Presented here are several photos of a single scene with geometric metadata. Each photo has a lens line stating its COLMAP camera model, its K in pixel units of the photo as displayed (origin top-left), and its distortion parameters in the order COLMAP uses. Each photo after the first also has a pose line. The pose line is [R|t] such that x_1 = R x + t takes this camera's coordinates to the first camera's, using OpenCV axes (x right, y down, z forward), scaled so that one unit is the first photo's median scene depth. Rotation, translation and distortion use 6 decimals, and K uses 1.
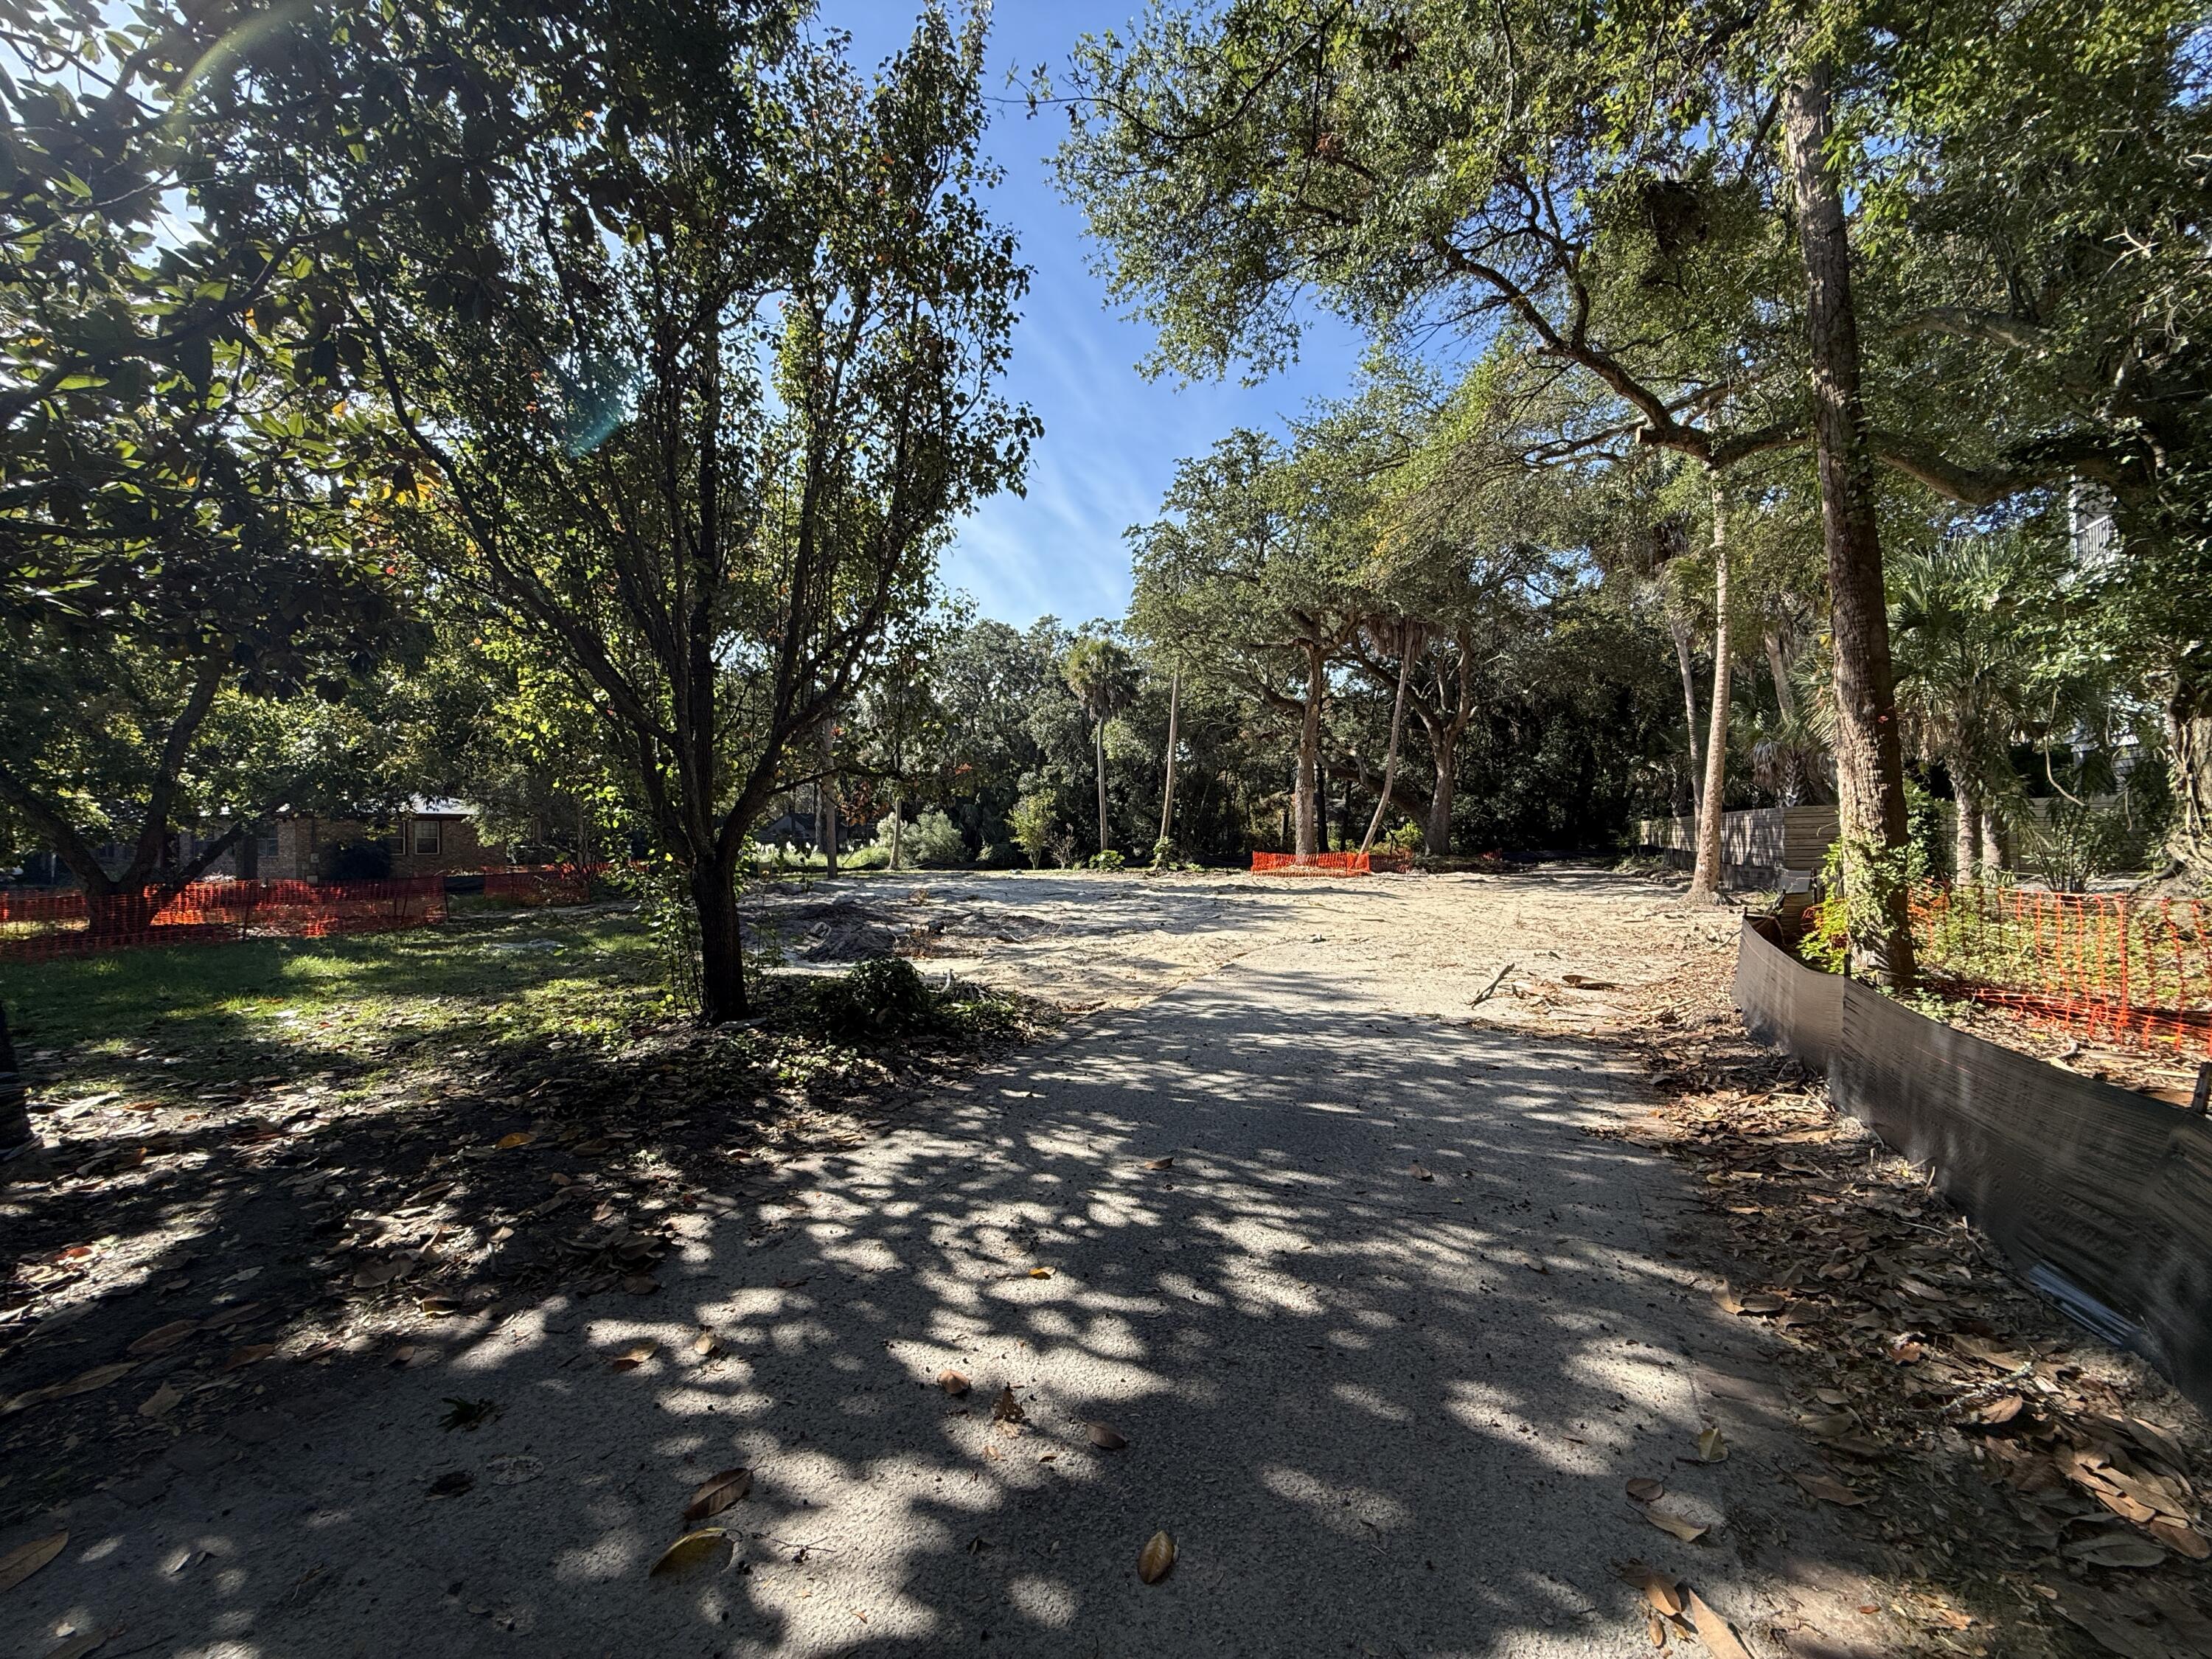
lens RADIAL K [[891.5, 0, 1103.7], [0, 891.5, 835.0], [0, 0, 1]] dist [0.002949, 0.000086]
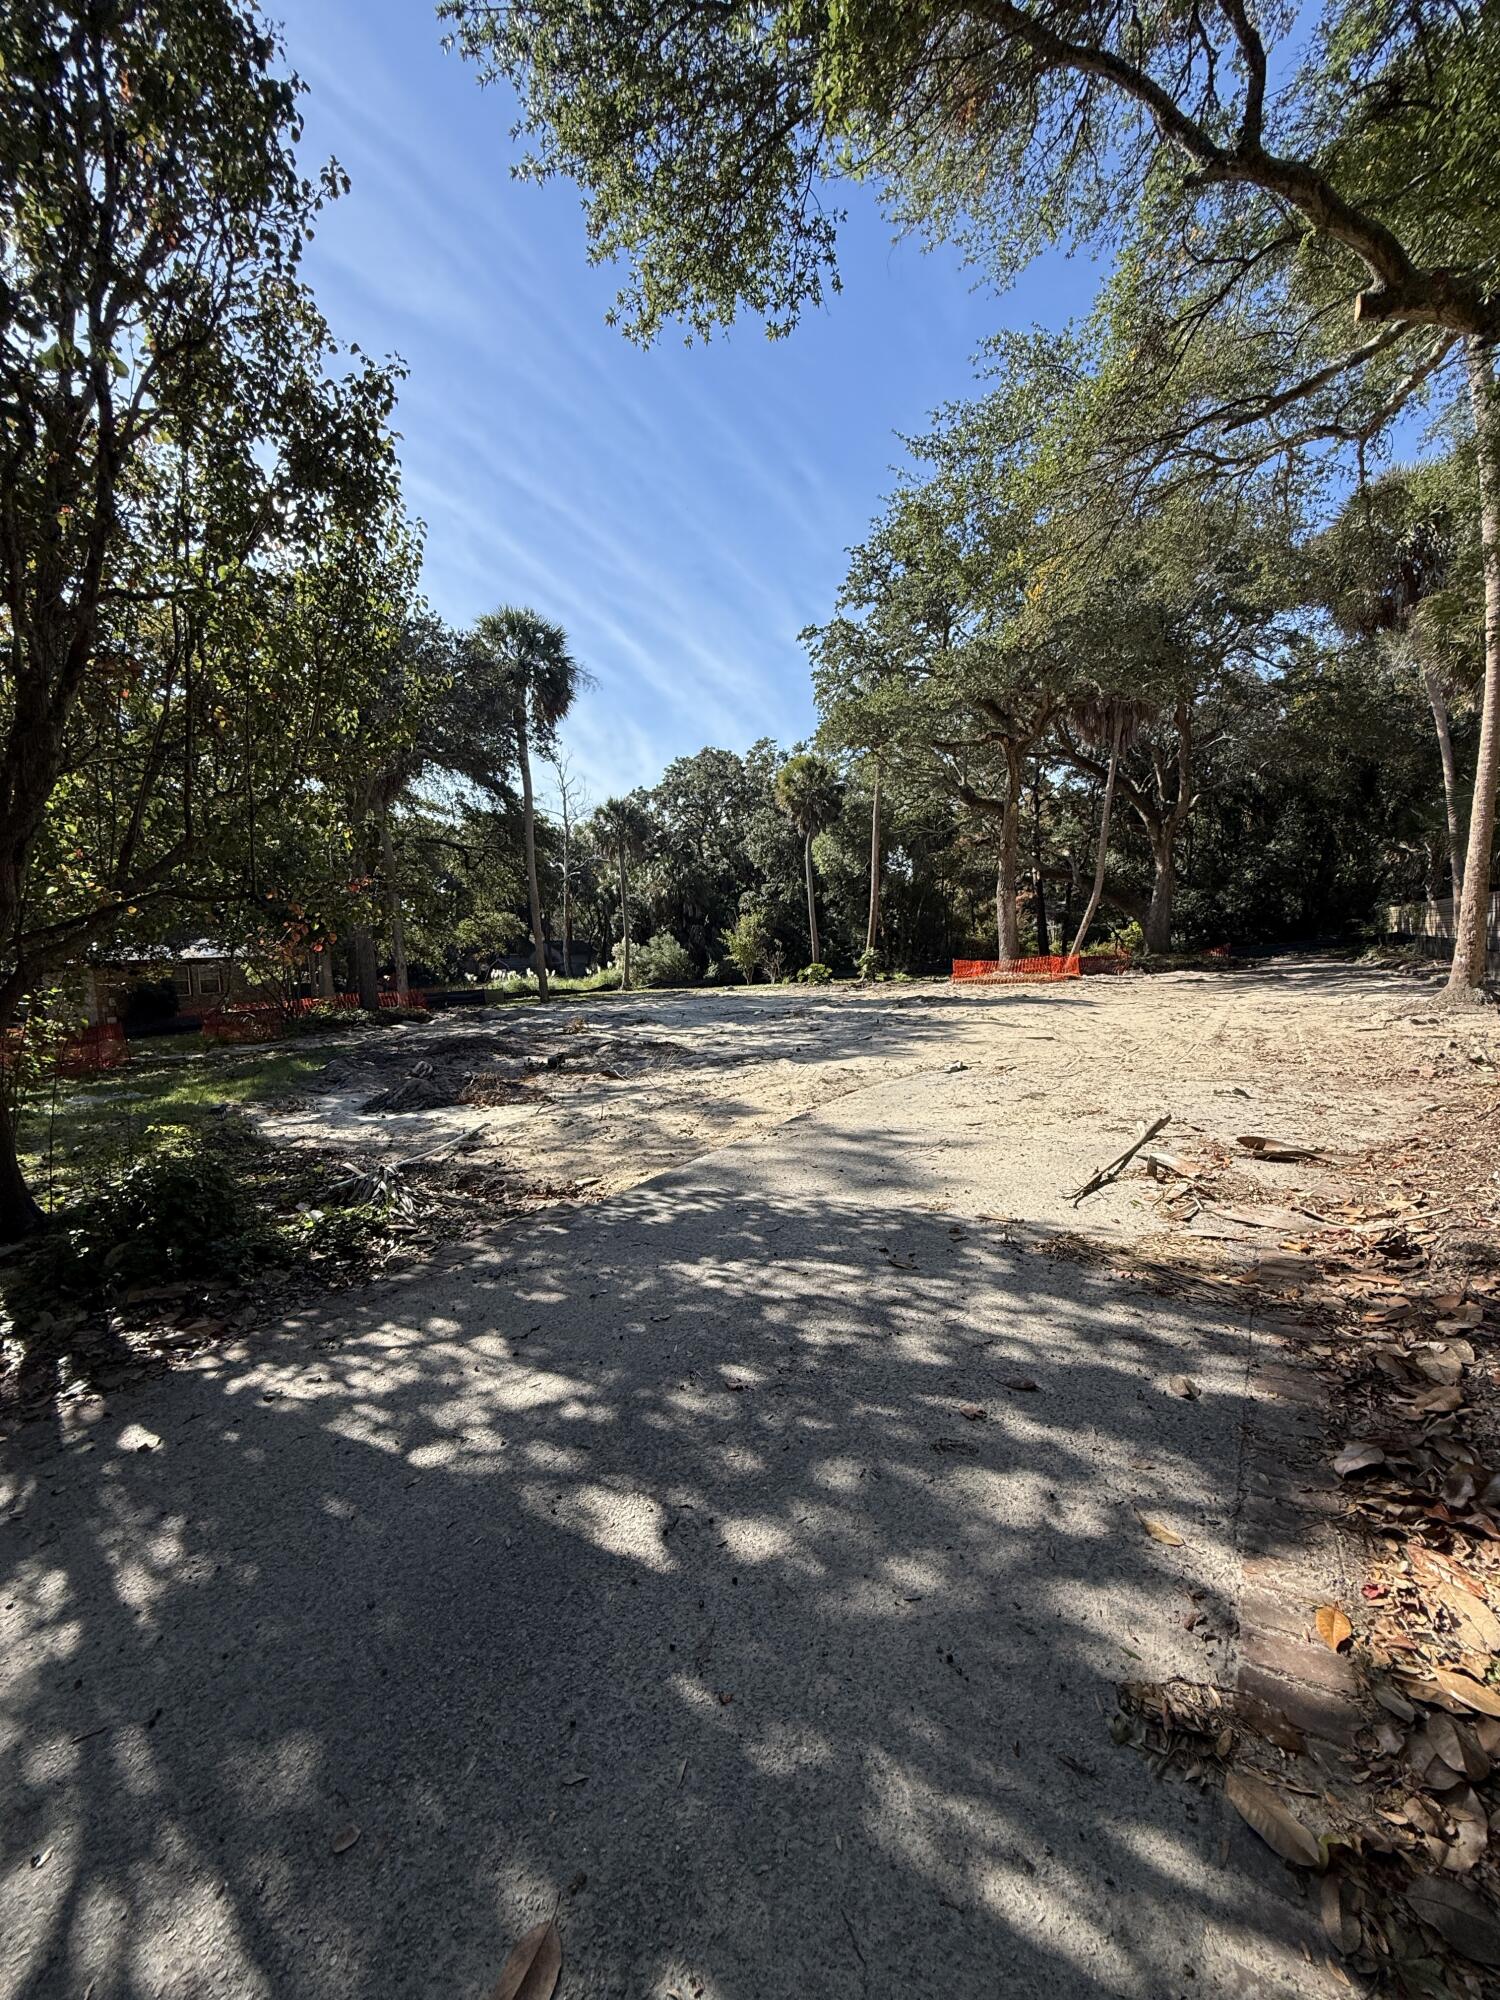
lens RADIAL K [[806.1, 0, 750.0], [0, 806.1, 1000.0], [0, 0, 1]] dist [0.002949, 0.000086]
pose [[0.990478, -0.037820, -0.132378, 0.059168], [0.046166, 0.997097, 0.060552, -0.000968], [0.129703, -0.066087, 0.989348, 0.088257]]
